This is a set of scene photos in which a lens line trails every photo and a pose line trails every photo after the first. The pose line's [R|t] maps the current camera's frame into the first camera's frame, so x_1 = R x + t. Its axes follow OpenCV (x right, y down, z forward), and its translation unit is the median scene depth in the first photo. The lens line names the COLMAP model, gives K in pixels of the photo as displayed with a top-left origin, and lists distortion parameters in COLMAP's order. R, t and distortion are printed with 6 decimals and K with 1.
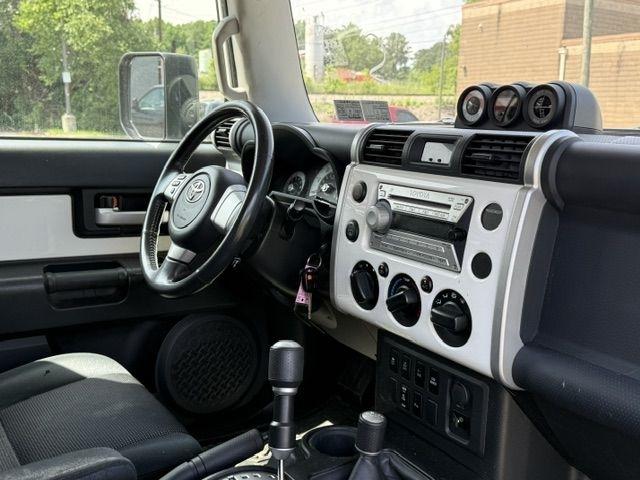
lens RADIAL K [[662.0, 0, 320.0], [0, 662.0, 240.0], [0, 0, 1]] dist [0.156696, -0.307851]
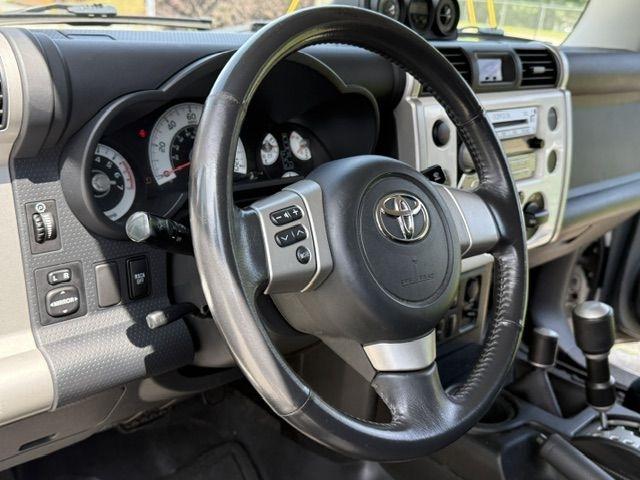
lens RADIAL K [[661.4, 0, 321.8], [0, 661.4, 243.8], [0, 0, 1]] dist [0.160364, -0.305639]
pose [[-0.136640, -0.341657, 0.929839, -0.792679], [0.138006, 0.922924, 0.359397, -0.286875], [-0.980961, 0.177431, -0.078957, 1.383266]]
